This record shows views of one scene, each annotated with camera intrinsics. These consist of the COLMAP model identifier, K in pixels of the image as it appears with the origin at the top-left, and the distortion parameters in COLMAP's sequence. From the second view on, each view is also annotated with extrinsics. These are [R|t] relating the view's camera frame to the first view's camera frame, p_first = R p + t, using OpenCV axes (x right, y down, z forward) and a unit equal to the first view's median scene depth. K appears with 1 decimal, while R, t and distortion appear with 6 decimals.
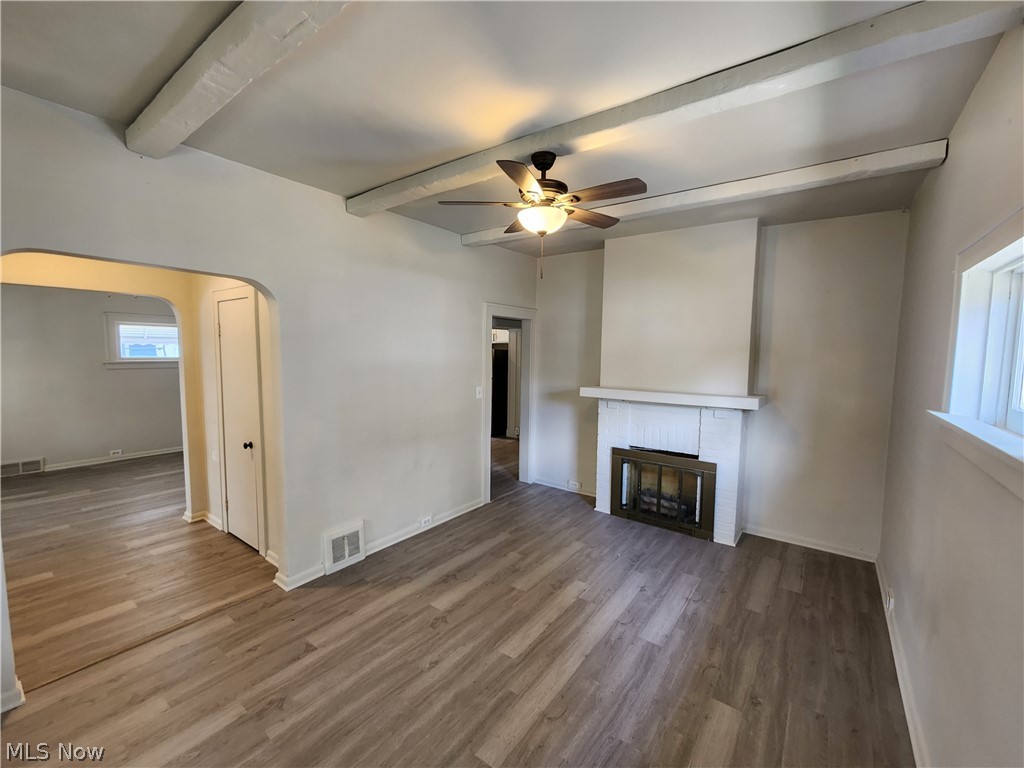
lens RADIAL K [[421.9, 0, 514.0], [0, 421.9, 383.3], [0, 0, 1]] dist [-0.002215, -0.001413]
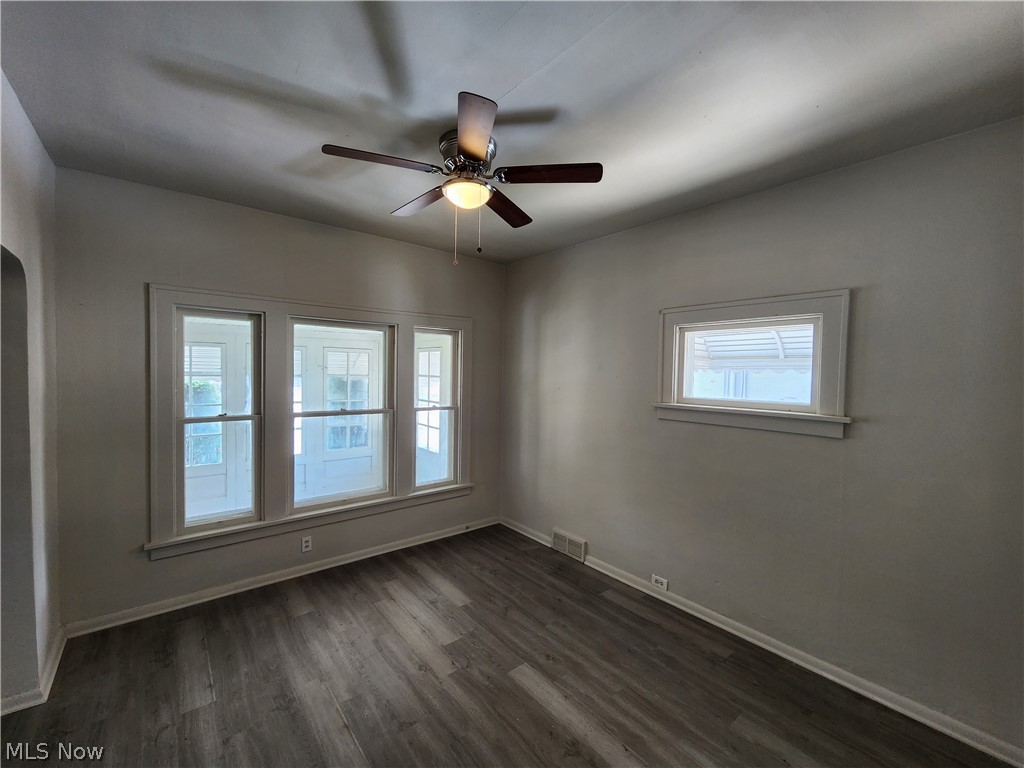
lens RADIAL K [[421.9, 0, 513.2], [0, 421.9, 384.2], [0, 0, 1]] dist [-0.002215, -0.001413]
pose [[-0.232281, 0.013339, -0.972557, -0.412178], [-0.101415, 0.994124, 0.037857, -0.076528], [0.967347, 0.107425, -0.229563, 0.928242]]
